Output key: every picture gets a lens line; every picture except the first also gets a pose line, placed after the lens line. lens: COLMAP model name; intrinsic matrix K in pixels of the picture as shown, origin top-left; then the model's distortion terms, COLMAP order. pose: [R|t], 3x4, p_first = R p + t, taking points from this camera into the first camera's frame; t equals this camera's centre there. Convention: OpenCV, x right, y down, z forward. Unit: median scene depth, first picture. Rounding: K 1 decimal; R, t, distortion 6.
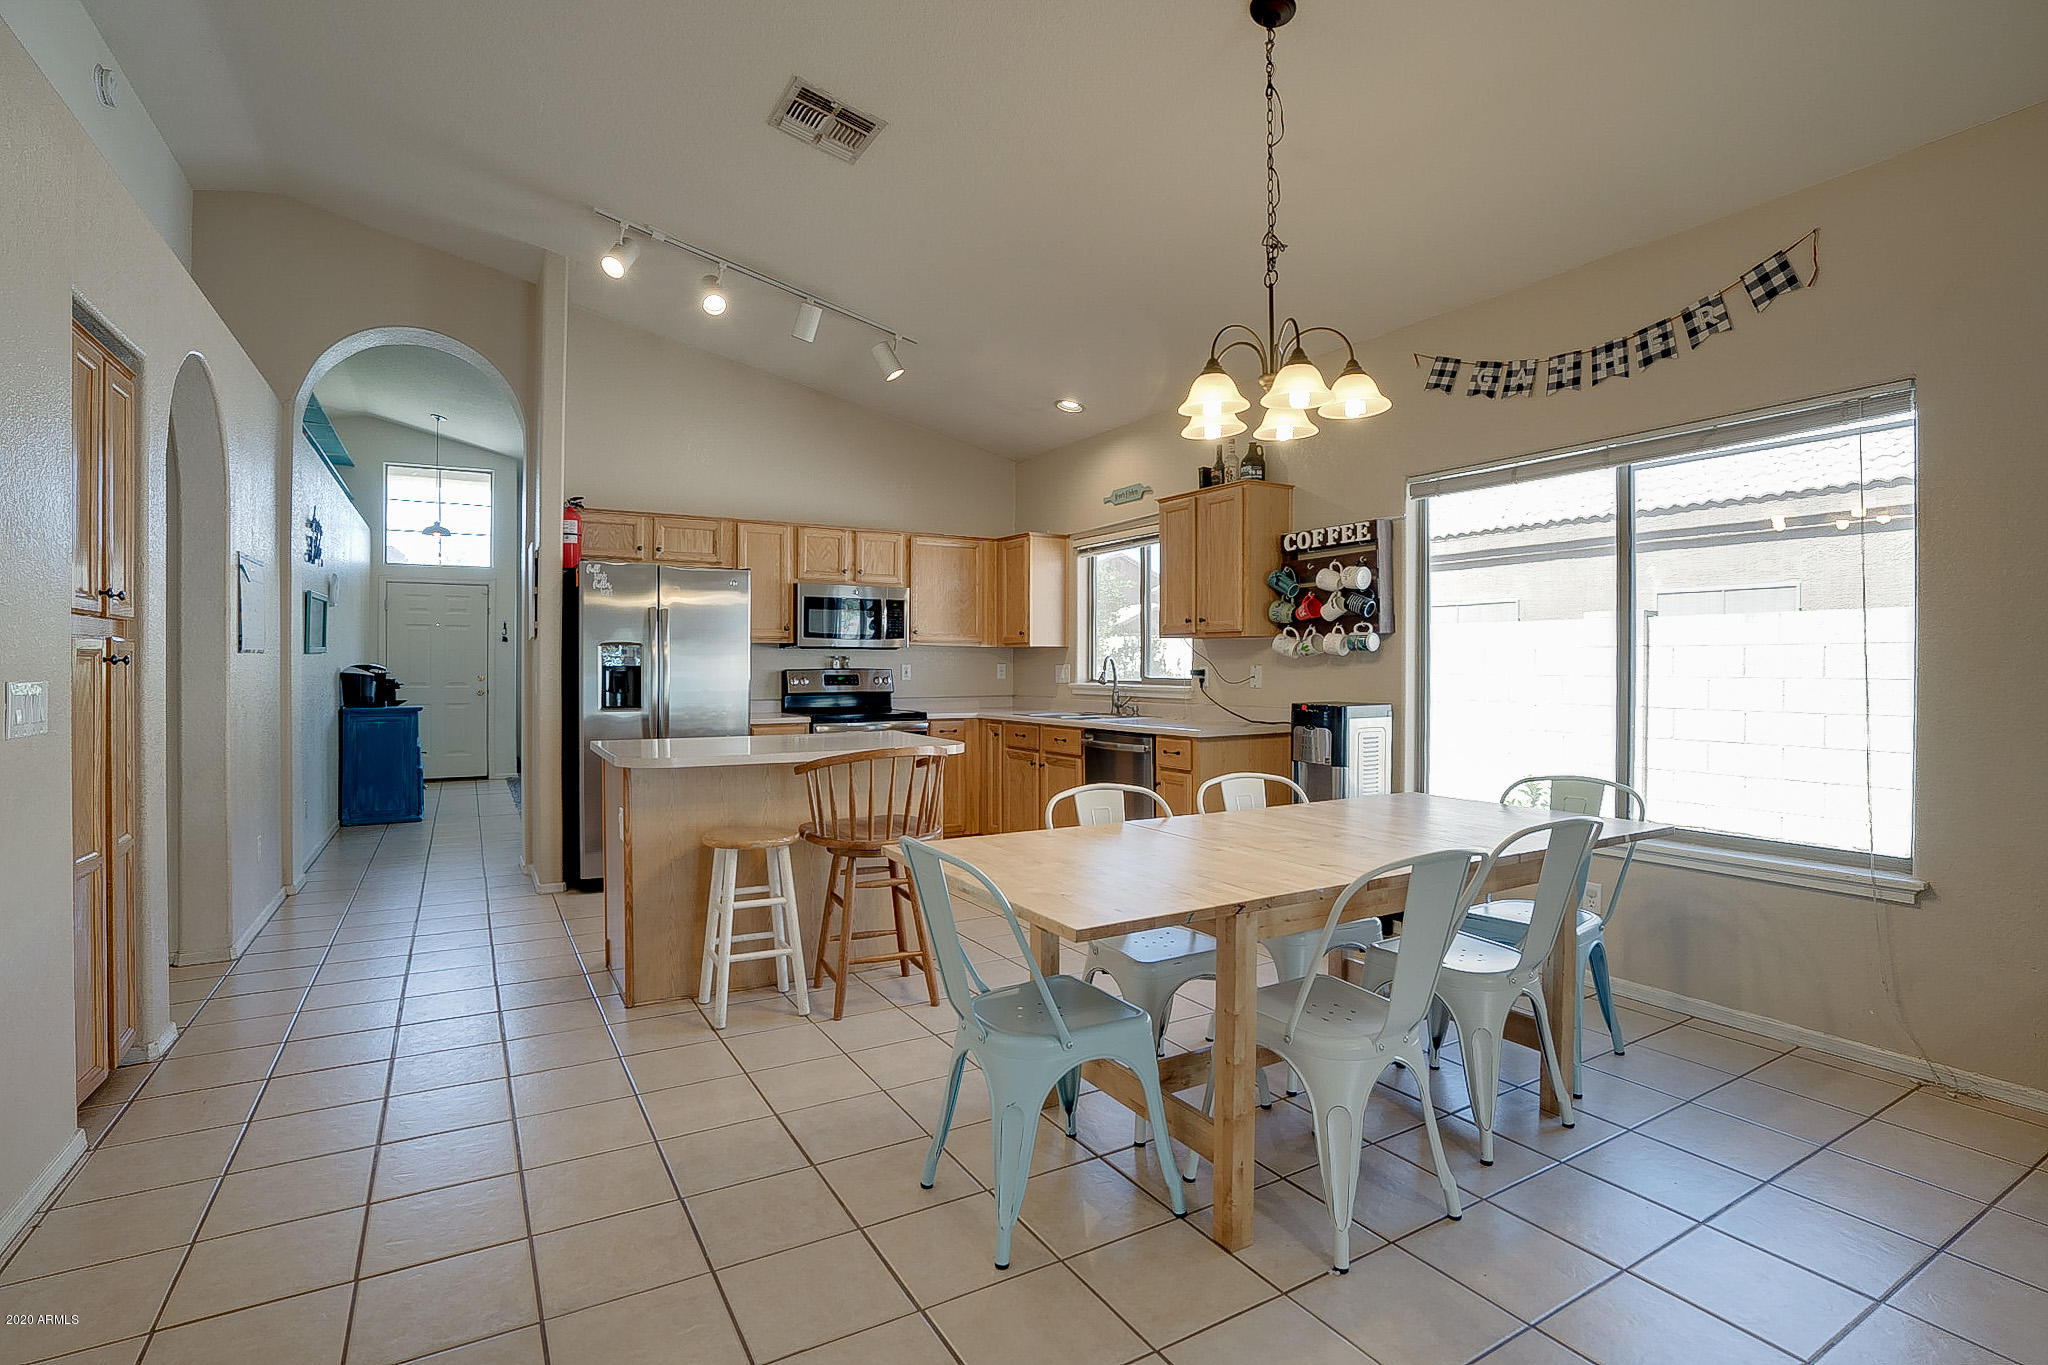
lens RADIAL K [[968.2, 0, 1025.6], [0, 968.2, 710.0], [0, 0, 1]] dist [-0.027814, 0.000037]
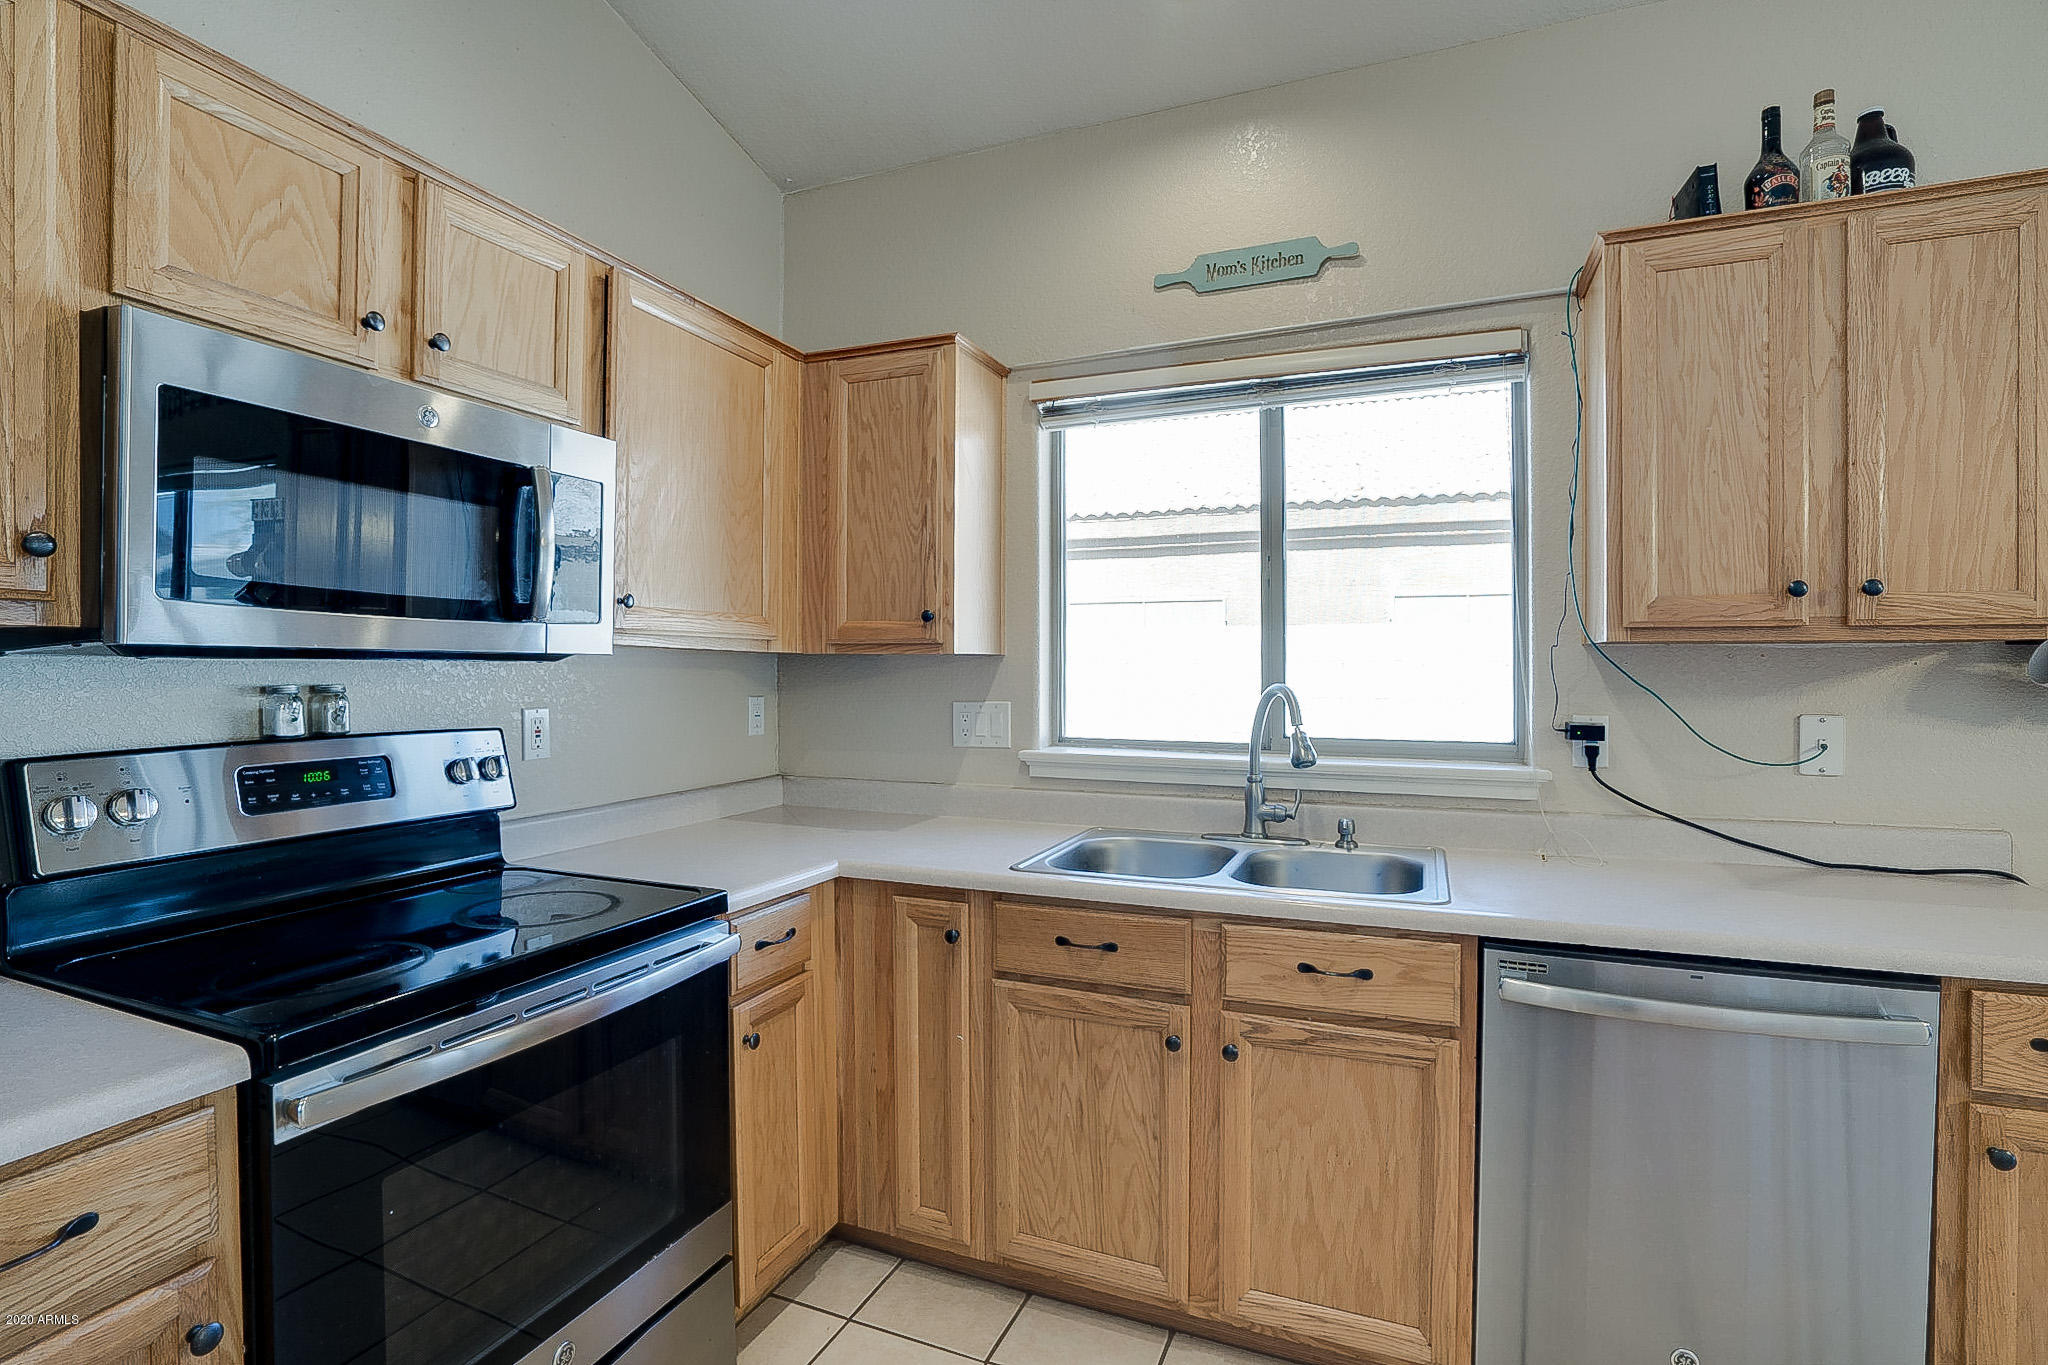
lens RADIAL K [[1006.8, 0, 1014.6], [0, 1006.8, 667.5], [0, 0, 1]] dist [0.000233, 0.000158]
pose [[0.802528, 0.002608, 0.596608, -0.196517], [0.025065, 0.998960, -0.038084, -0.045756], [-0.596087, 0.045517, 0.801628, 0.685732]]
